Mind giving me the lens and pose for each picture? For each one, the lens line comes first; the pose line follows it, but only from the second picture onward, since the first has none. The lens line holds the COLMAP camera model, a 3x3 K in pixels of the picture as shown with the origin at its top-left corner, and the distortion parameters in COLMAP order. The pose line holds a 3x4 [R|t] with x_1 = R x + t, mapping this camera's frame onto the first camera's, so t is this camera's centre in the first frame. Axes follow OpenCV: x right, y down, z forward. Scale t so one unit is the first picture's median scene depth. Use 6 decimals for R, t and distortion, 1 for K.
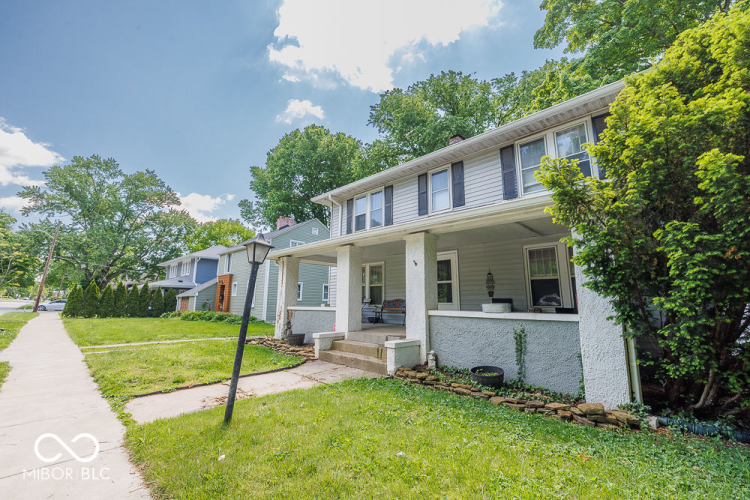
lens RADIAL K [[314.3, 0, 376.5], [0, 314.3, 241.6], [0, 0, 1]] dist [0.000856, 0.000257]
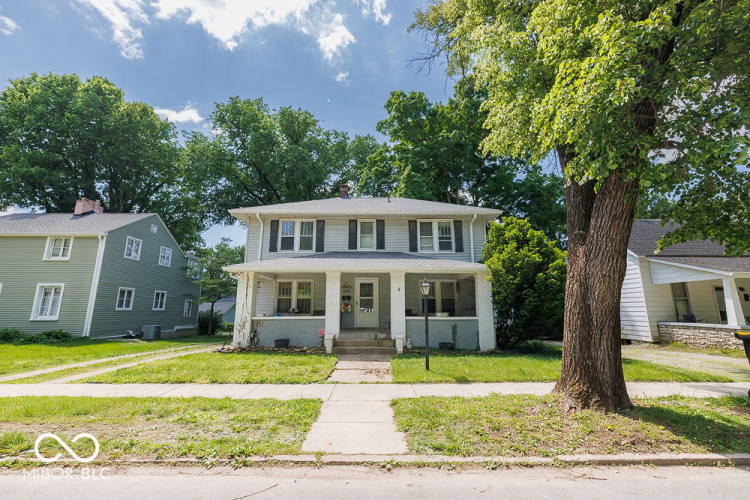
lens RADIAL K [[317.3, 0, 373.5], [0, 317.3, 241.4], [0, 0, 1]] dist [0.001037, 0.000154]
pose [[0.712013, 0.139073, 0.688256, -0.854292], [-0.127250, 0.989516, -0.068305, -0.038934], [-0.690539, -0.038946, 0.722246, -0.105606]]
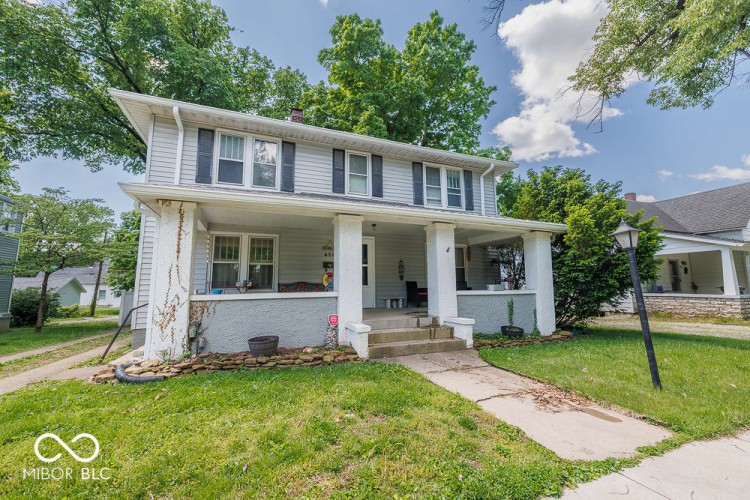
lens RADIAL K [[314.3, 0, 376.5], [0, 314.3, 241.6], [0, 0, 1]] dist [0.000856, 0.000257]
pose [[0.400447, 0.117075, 0.908810, -0.710410], [-0.162849, 0.985109, -0.055148, 0.101134], [-0.901733, -0.125915, 0.413549, 0.543833]]
